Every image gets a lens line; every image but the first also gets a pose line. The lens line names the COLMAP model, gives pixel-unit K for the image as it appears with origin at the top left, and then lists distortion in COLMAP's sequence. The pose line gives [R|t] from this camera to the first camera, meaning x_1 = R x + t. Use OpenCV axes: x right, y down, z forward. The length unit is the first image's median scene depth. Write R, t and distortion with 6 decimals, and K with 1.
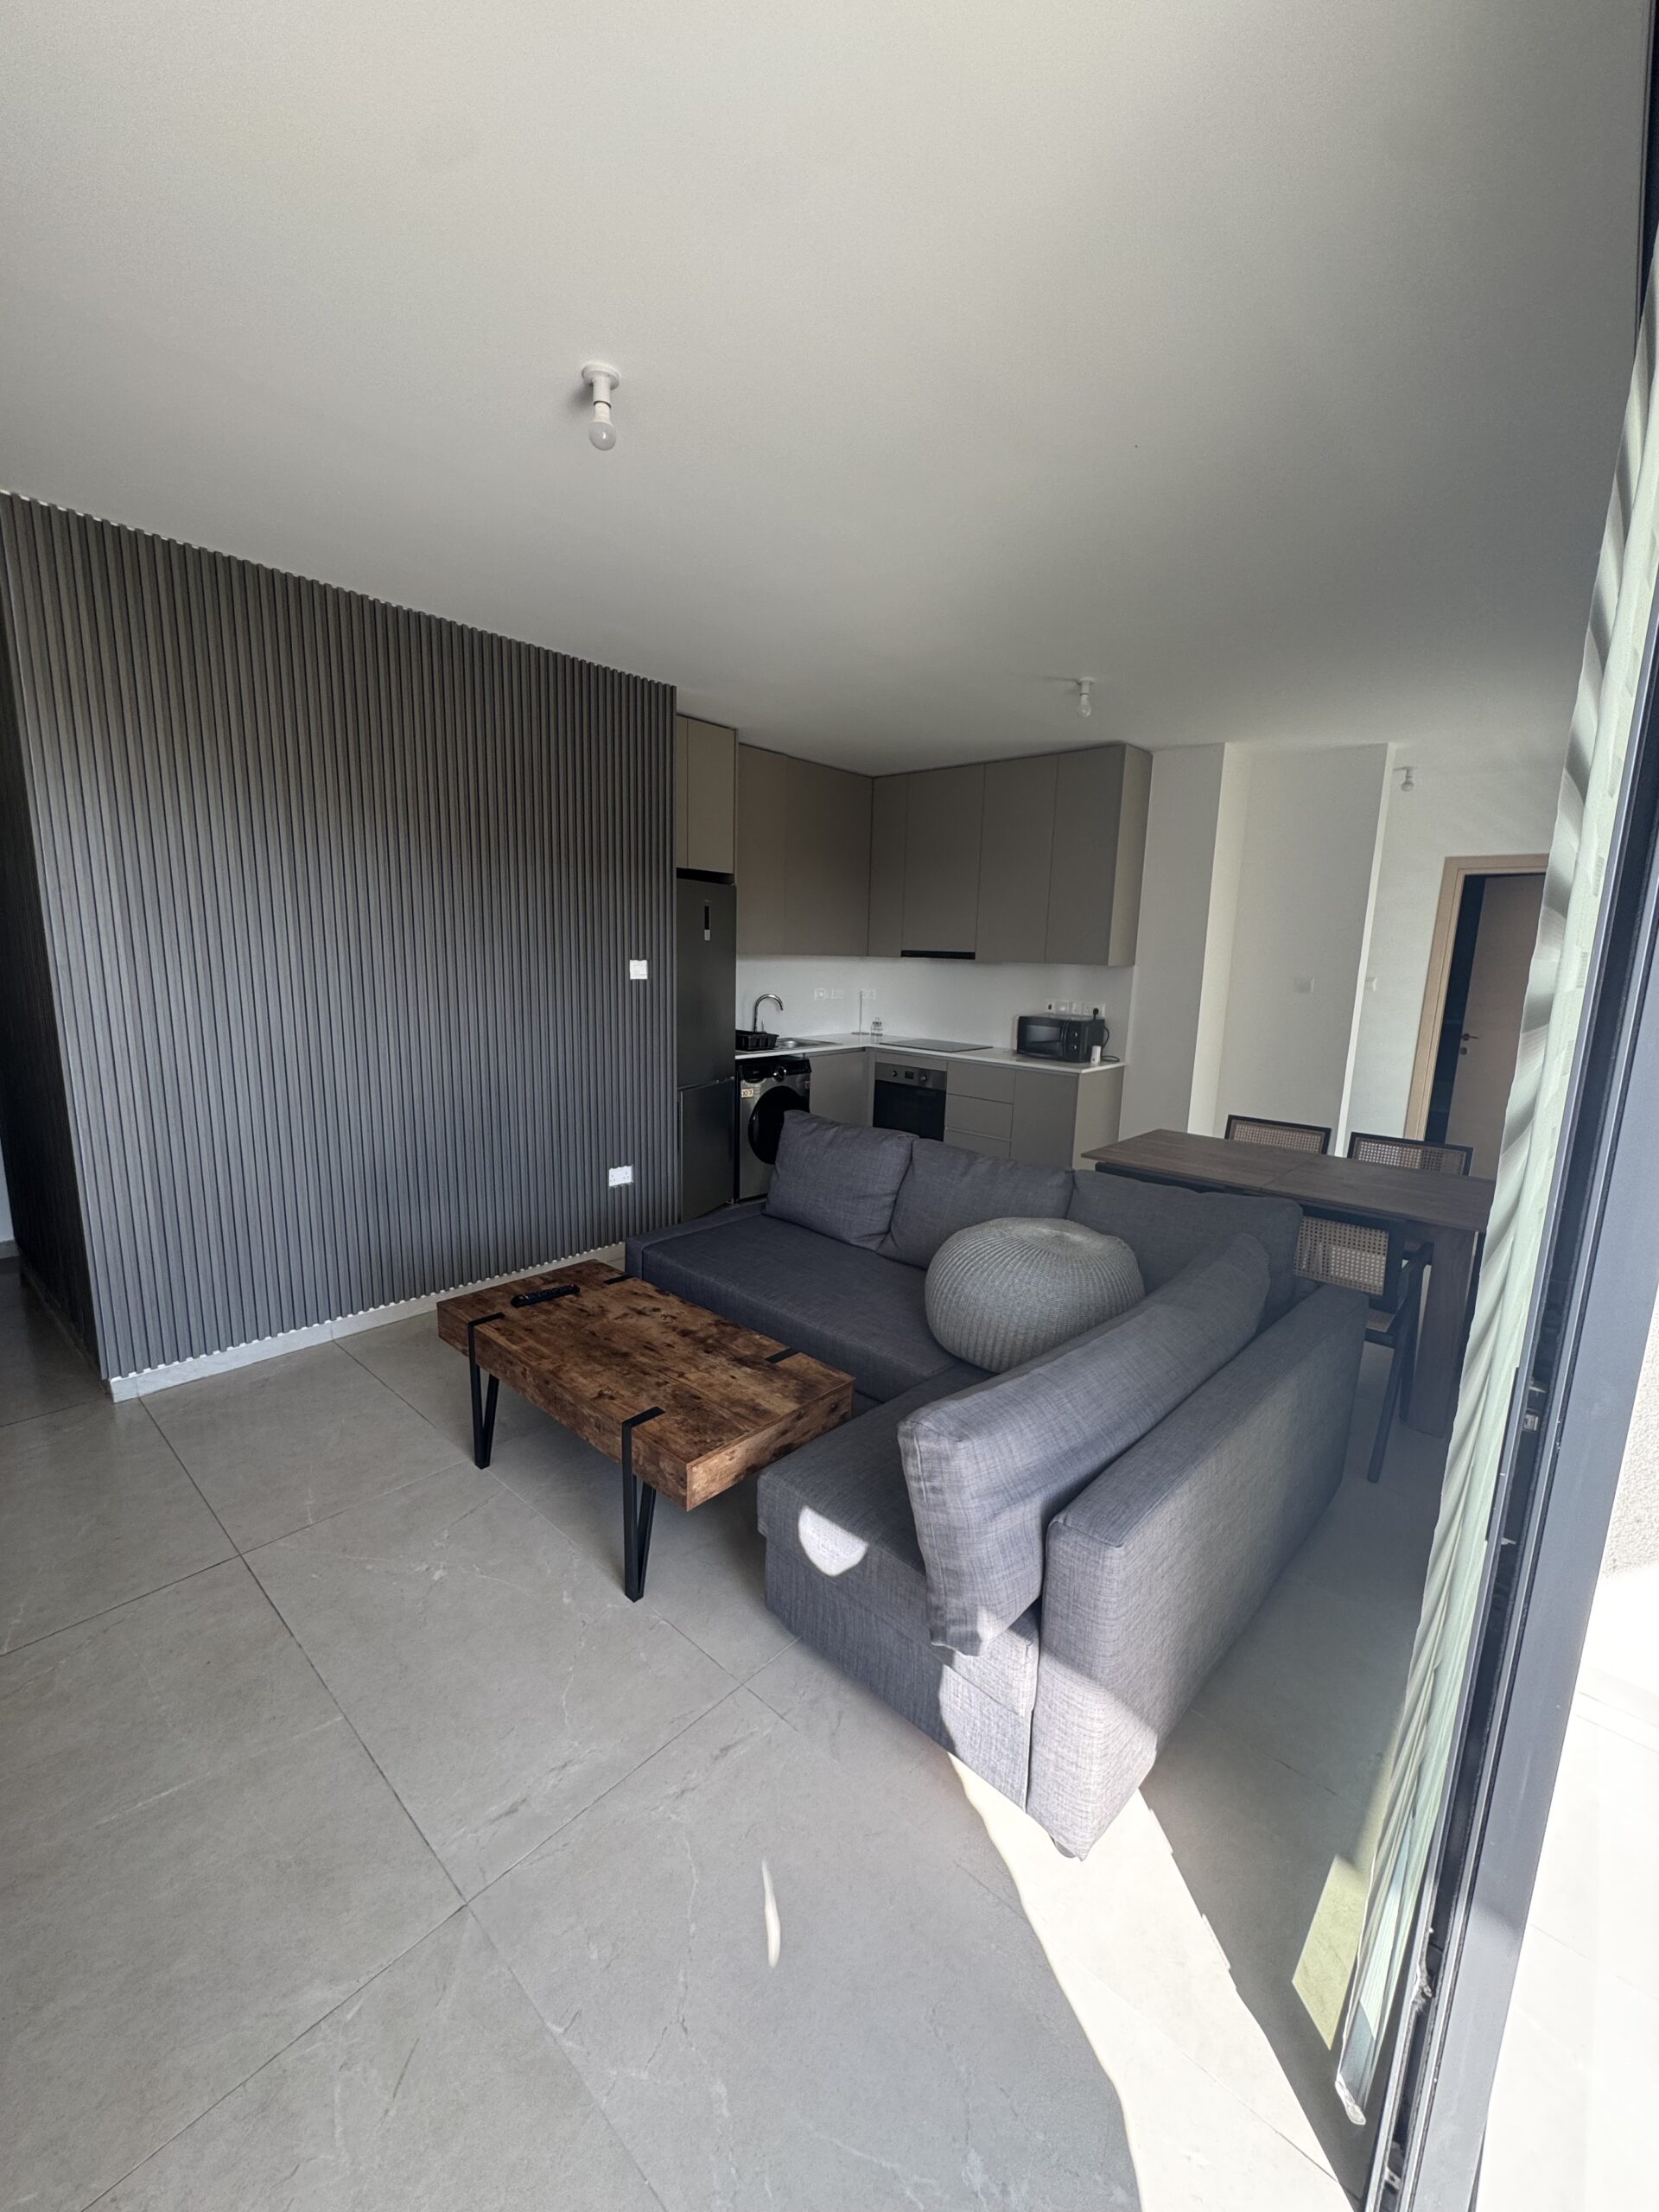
lens RADIAL K [[880.7, 0, 832.5], [0, 880.7, 1112.6], [0, 0, 1]] dist [-0.004656, 0.000842]
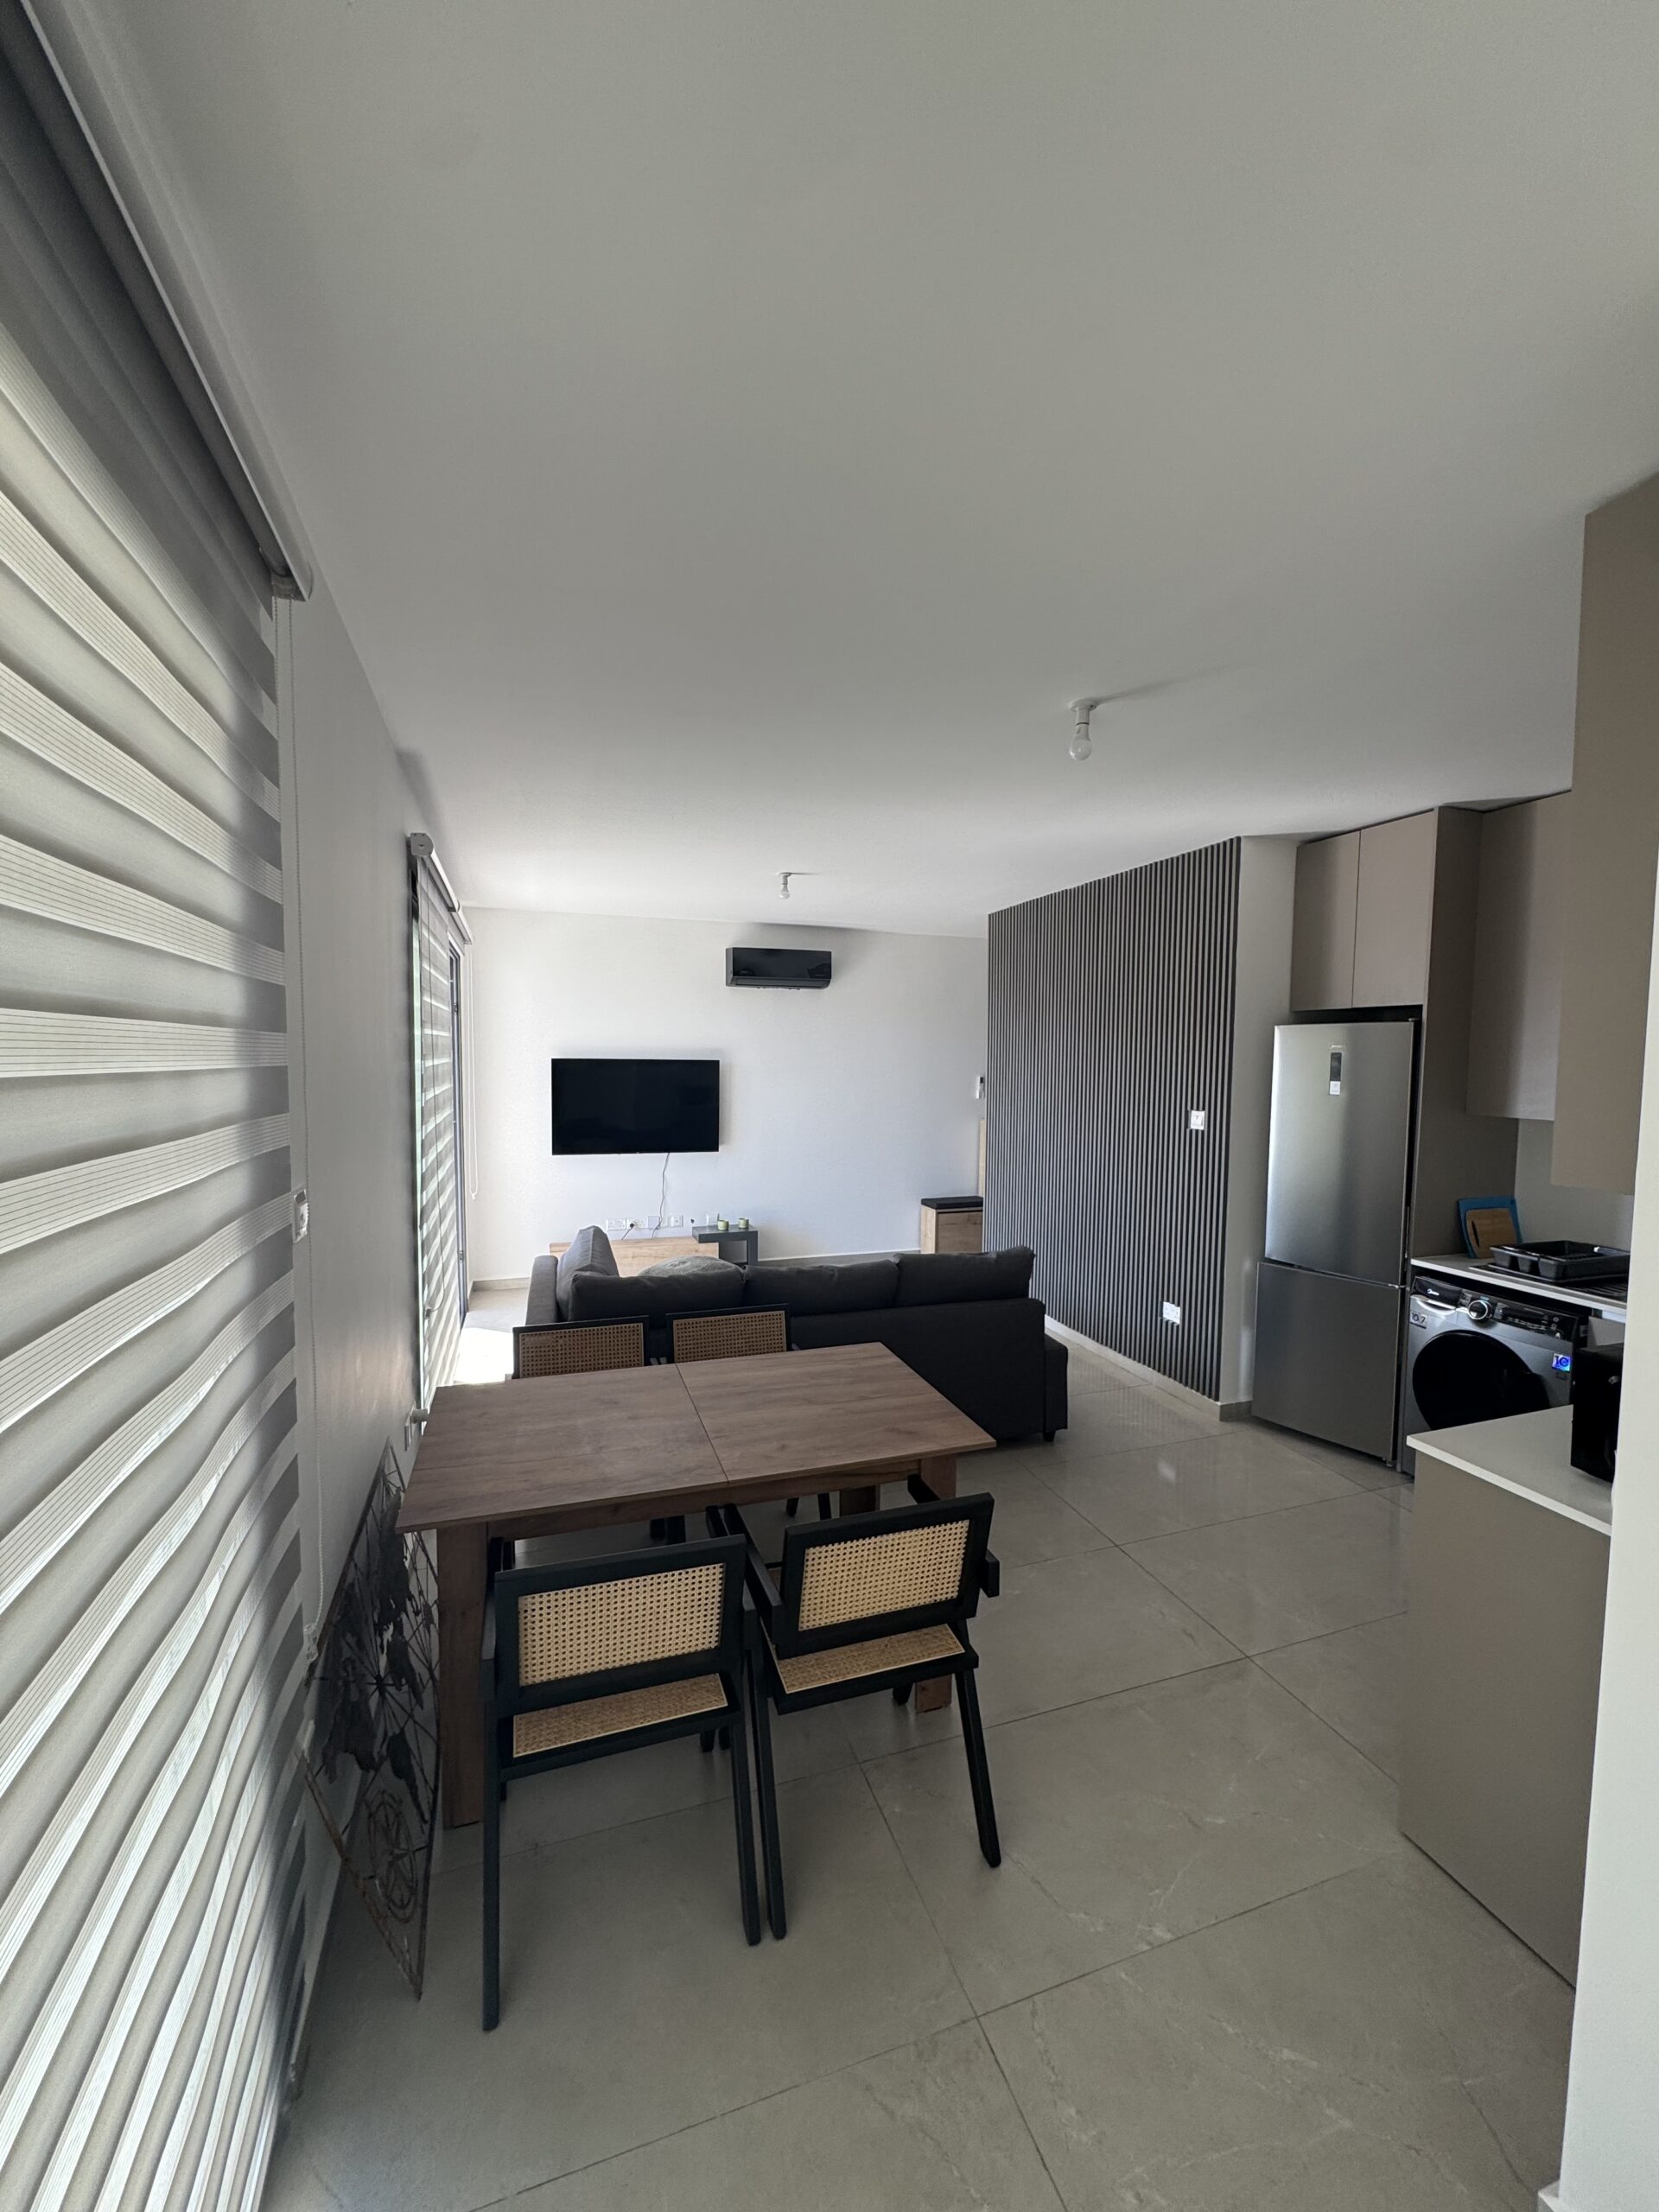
lens RADIAL K [[880.7, 0, 837.3], [0, 880.7, 1110.9], [0, 0, 1]] dist [-0.004656, 0.000842]
pose [[-0.481697, 0.021454, -0.876075, 1.270930], [-0.177589, 0.976568, 0.121560, -0.322504], [0.858155, 0.214137, -0.466600, 1.619506]]
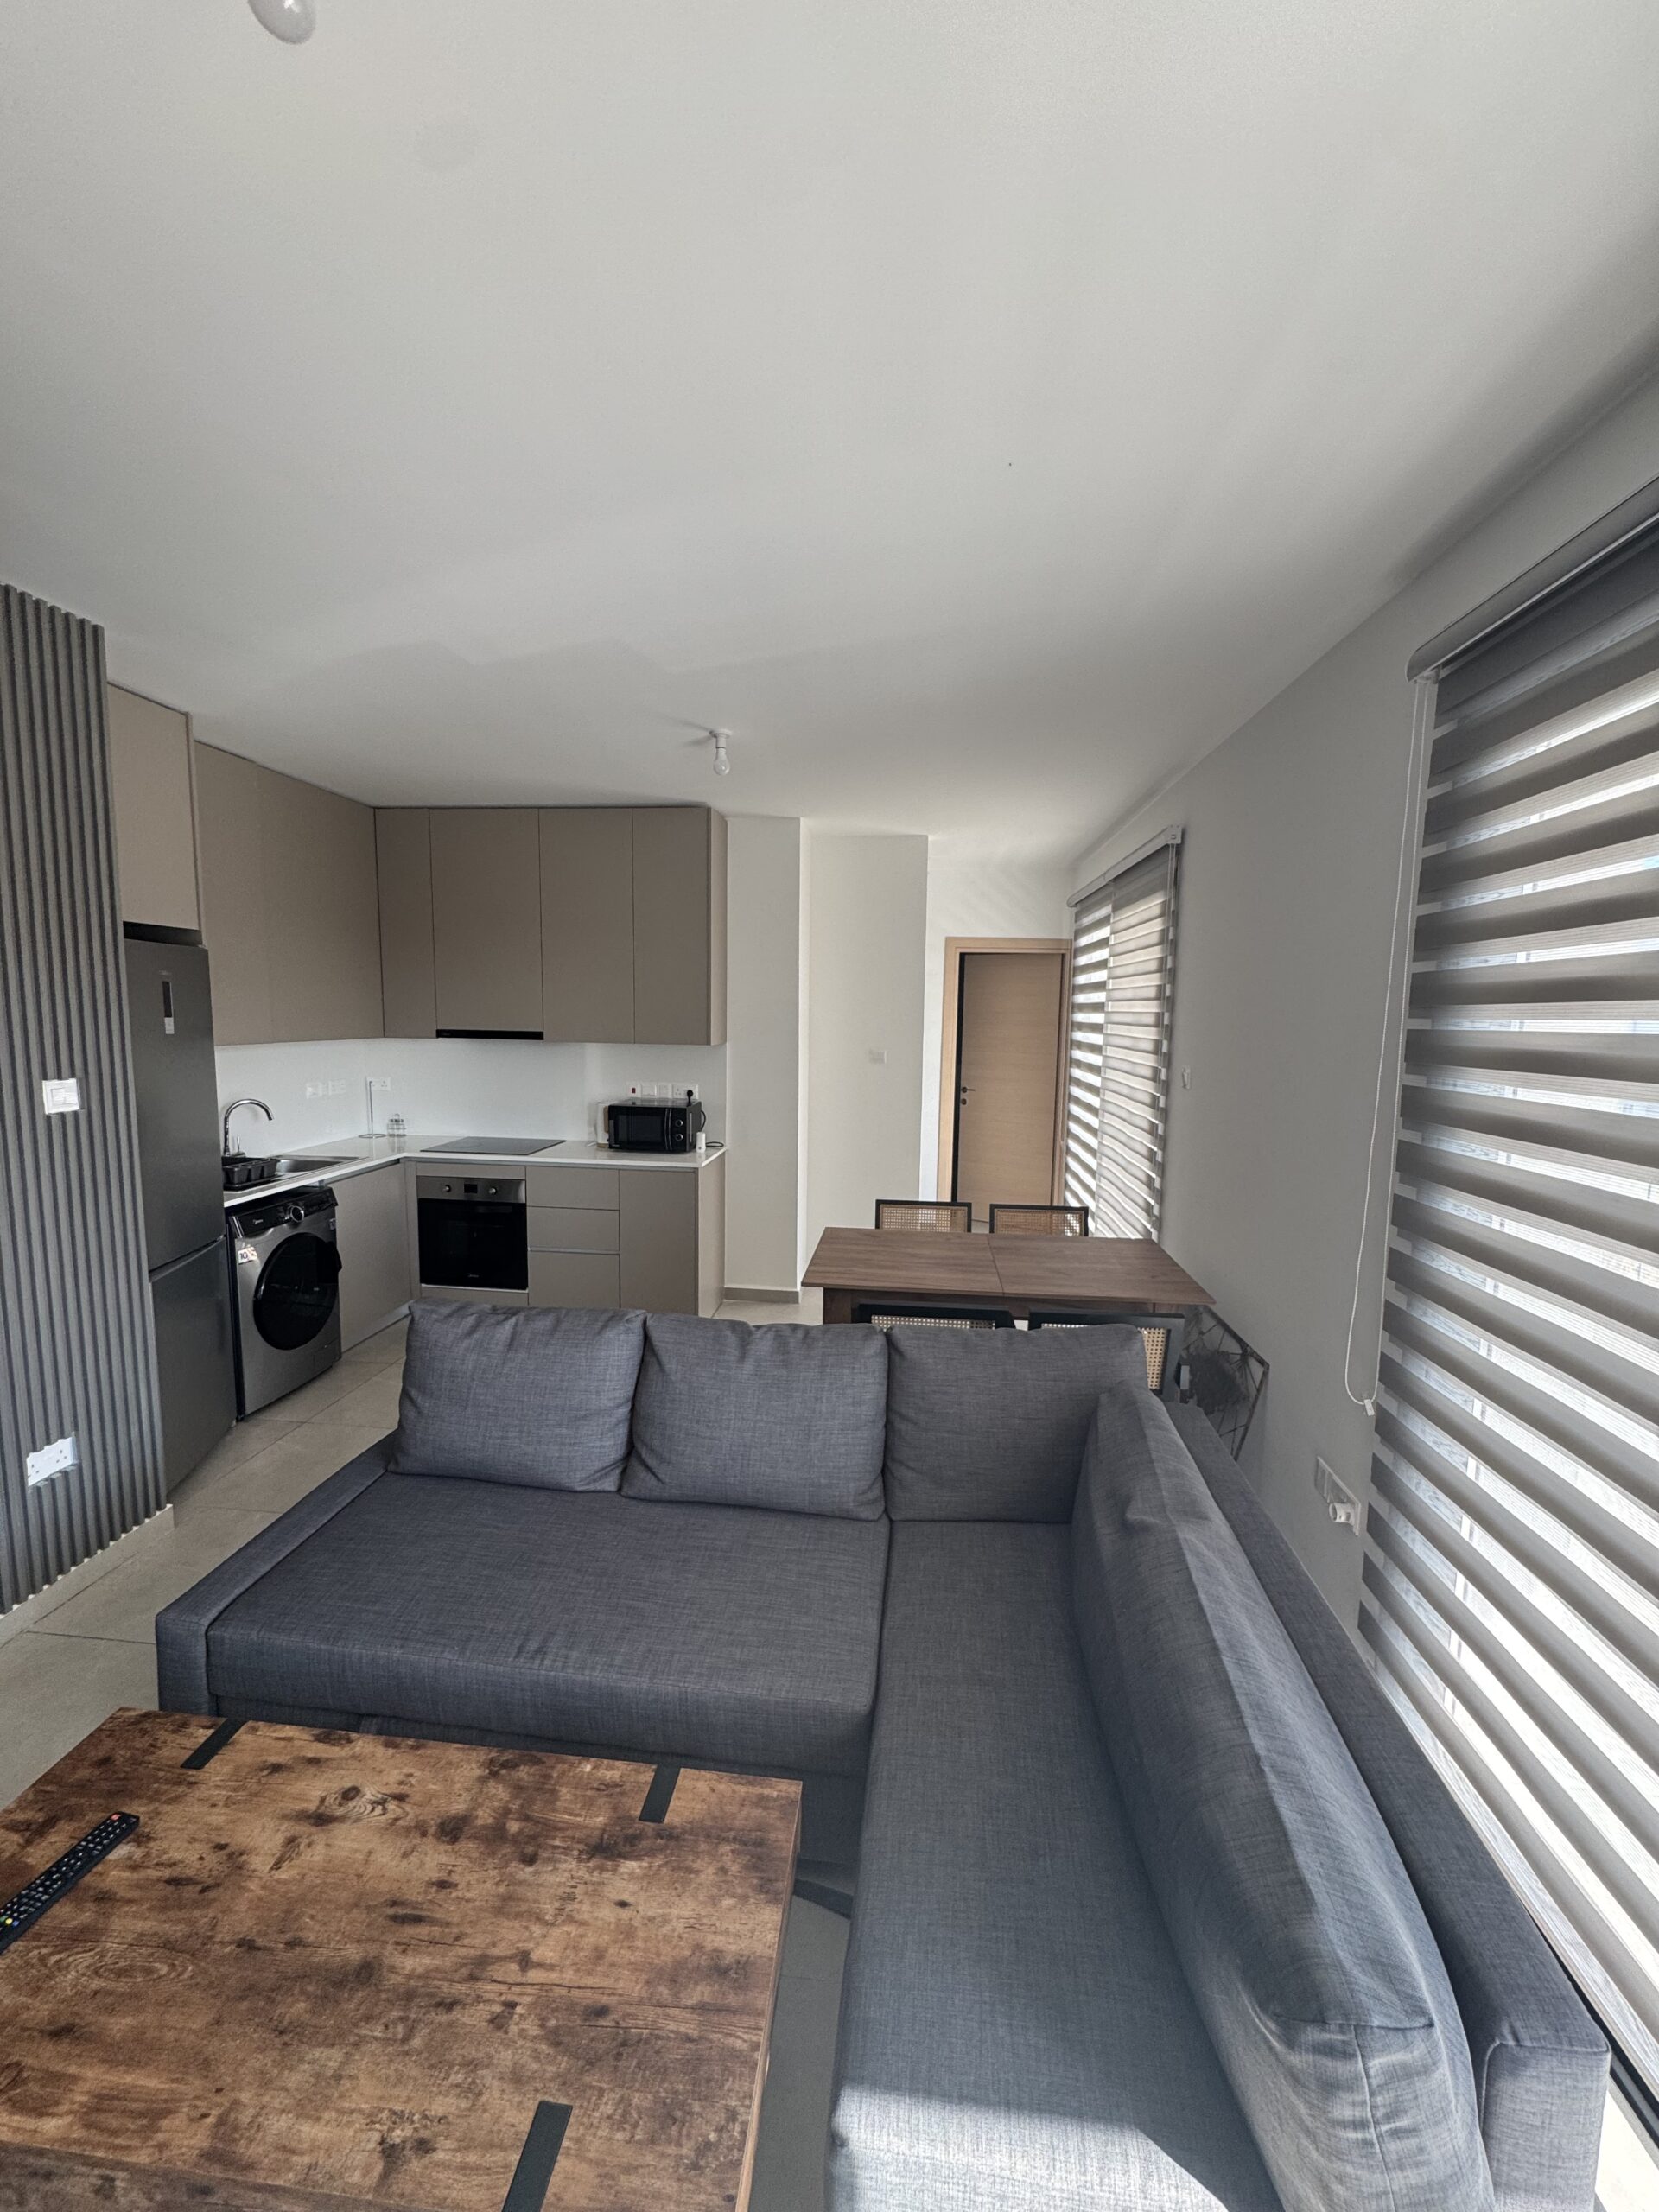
lens RADIAL K [[880.7, 0, 831.3], [0, 880.7, 1110.9], [0, 0, 1]] dist [-0.004656, 0.000842]
pose [[0.804218, -0.082526, 0.588576, -0.223203], [0.114148, 0.993323, -0.016693, -0.123888], [-0.583269, 0.080610, 0.808269, 0.351143]]
